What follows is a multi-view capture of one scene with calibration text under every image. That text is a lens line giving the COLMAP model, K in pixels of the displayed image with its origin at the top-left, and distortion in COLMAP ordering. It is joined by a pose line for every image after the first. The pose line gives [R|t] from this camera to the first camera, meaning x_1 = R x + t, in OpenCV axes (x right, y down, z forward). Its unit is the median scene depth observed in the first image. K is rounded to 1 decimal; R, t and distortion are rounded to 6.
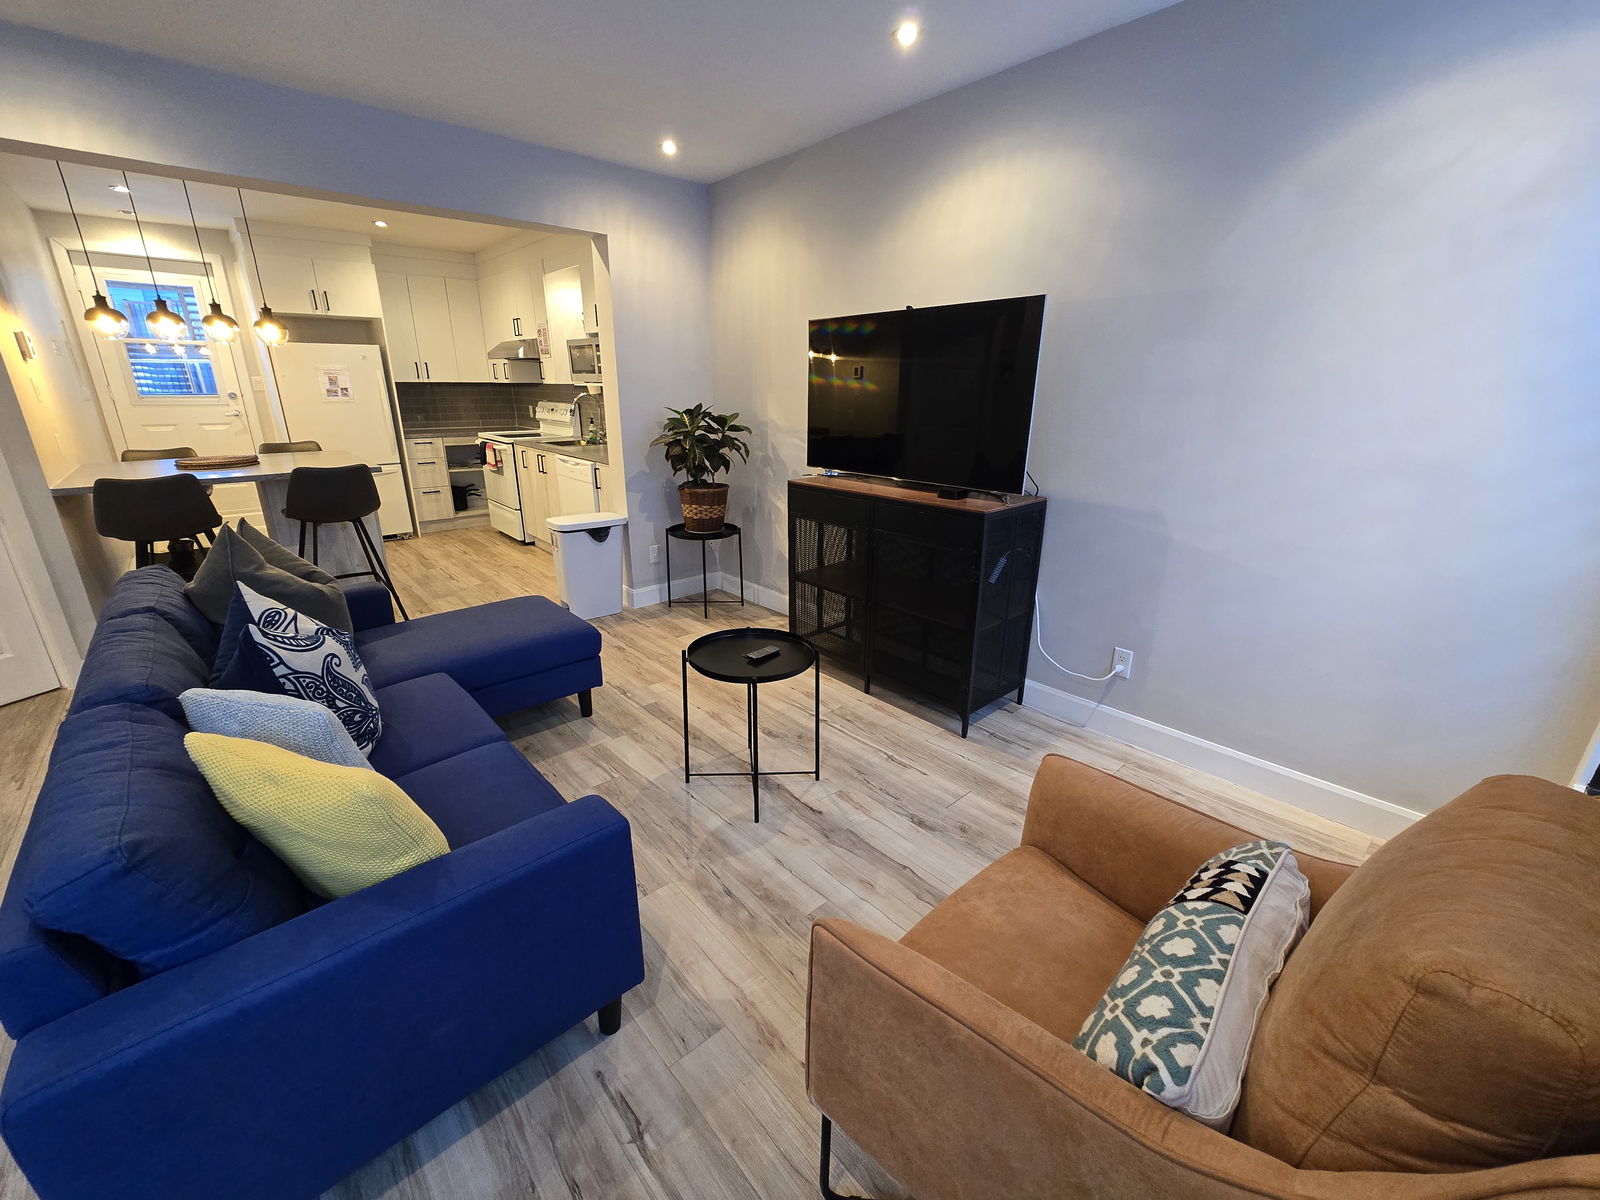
lens RADIAL K [[655.5, 0, 791.8], [0, 655.5, 601.6], [0, 0, 1]] dist [-0.002716, 0.000331]
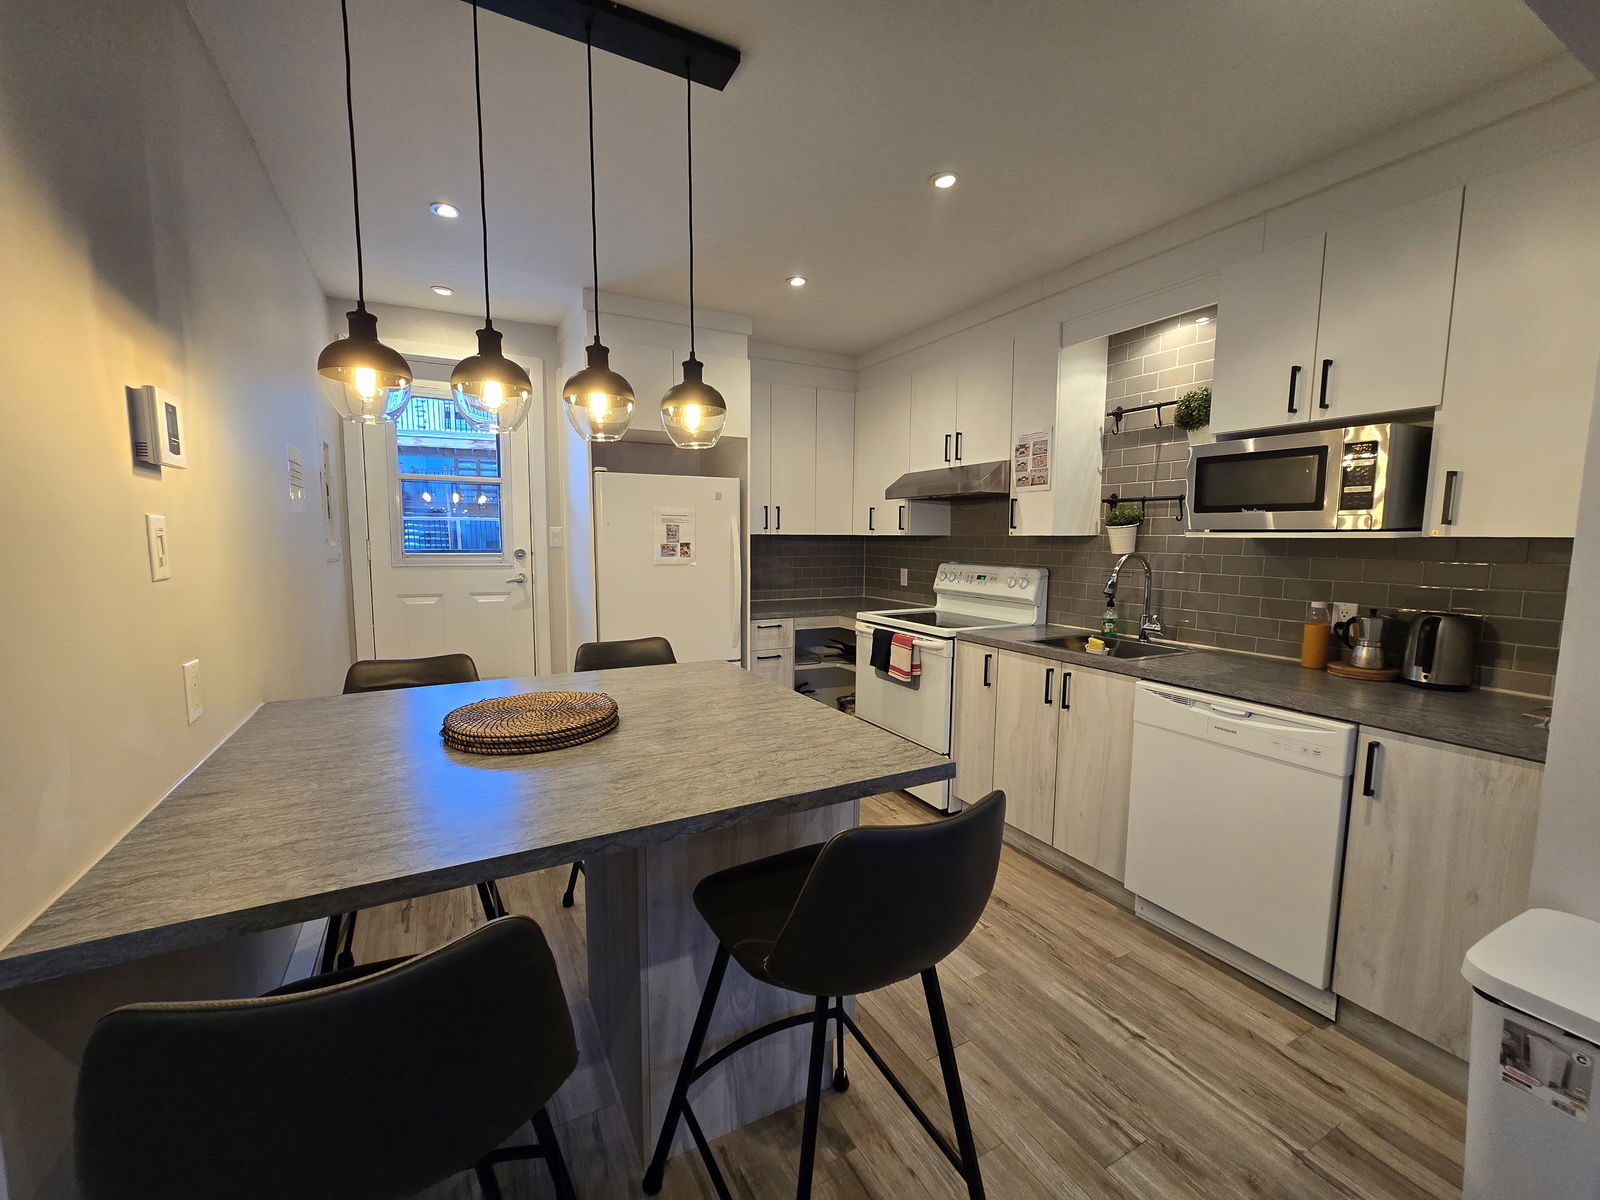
lens RADIAL K [[655.5, 0, 795.3], [0, 655.5, 604.7], [0, 0, 1]] dist [-0.002716, 0.000331]
pose [[0.974470, 0.020951, -0.223539, -0.417833], [-0.069524, 0.974857, -0.211706, -0.137023], [0.213483, 0.221843, 0.951426, 0.420113]]
